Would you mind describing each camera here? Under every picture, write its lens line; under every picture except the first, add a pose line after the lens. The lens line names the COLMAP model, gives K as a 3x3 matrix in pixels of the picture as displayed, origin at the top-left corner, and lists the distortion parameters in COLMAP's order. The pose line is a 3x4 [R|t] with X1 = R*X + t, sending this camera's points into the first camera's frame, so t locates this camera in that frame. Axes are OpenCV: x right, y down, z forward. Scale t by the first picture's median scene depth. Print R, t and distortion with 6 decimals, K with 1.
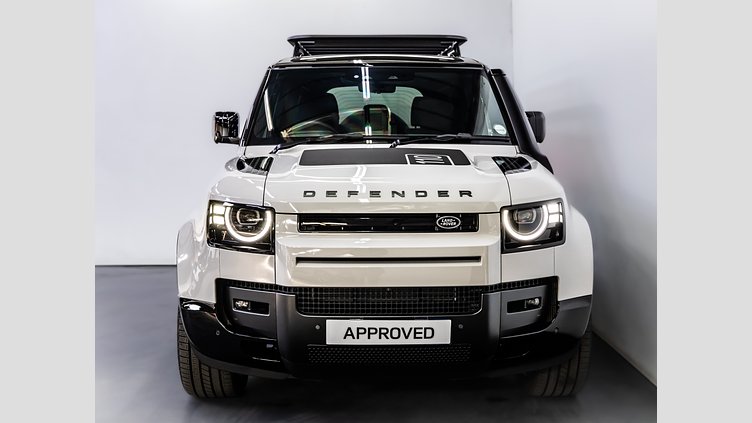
lens RADIAL K [[1070.9, 0, 377.0], [0, 1070.9, 210.8], [0, 0, 1]] dist [0.065952, 0.000000]
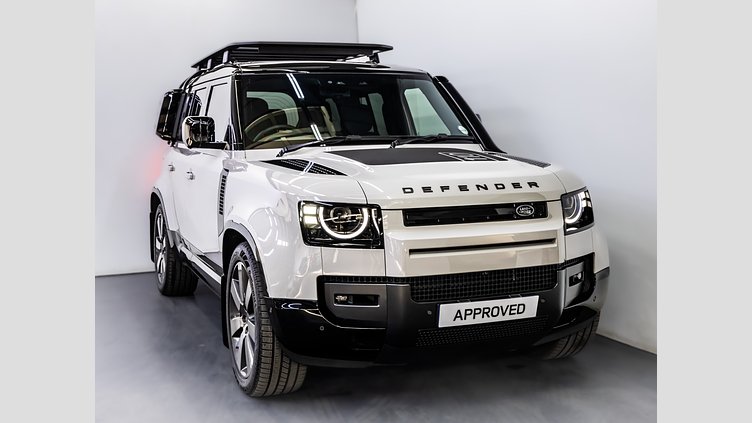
lens RADIAL K [[1086.2, 0, 371.6], [0, 1086.2, 212.1], [0, 0, 1]] dist [0.088588, 0.000000]
pose [[0.912383, -0.047761, 0.406542, -0.544927], [0.050383, 0.998721, 0.004258, -0.000591], [-0.406225, 0.016597, 0.913622, 0.014754]]
